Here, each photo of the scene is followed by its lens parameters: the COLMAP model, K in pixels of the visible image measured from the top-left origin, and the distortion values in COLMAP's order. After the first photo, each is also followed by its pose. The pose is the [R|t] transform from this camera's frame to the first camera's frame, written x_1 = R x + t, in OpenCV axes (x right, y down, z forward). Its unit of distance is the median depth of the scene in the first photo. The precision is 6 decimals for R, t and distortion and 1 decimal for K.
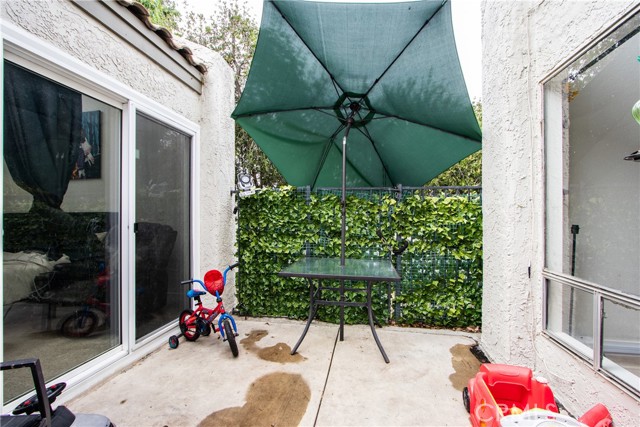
lens RADIAL K [[291.4, 0, 319.1], [0, 291.4, 215.3], [0, 0, 1]] dist [0.007878, -0.002493]
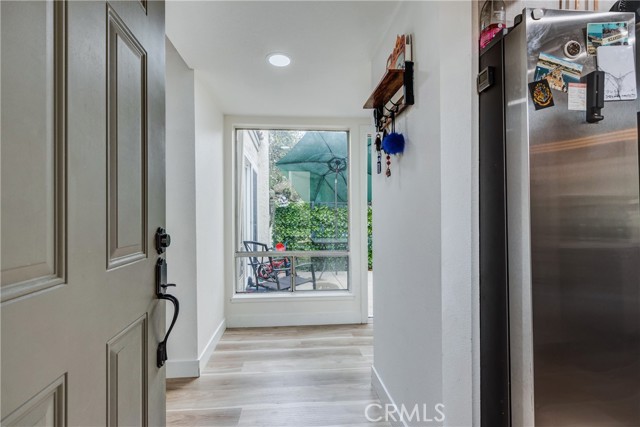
lens RADIAL K [[291.4, 0, 318.8], [0, 291.4, 214.4], [0, 0, 1]] dist [0.007878, -0.002493]
pose [[0.963043, 0.000535, 0.269345, -0.521048], [0.000882, 0.999986, -0.005143, -0.004175], [-0.269345, 0.005191, 0.963030, -0.857925]]
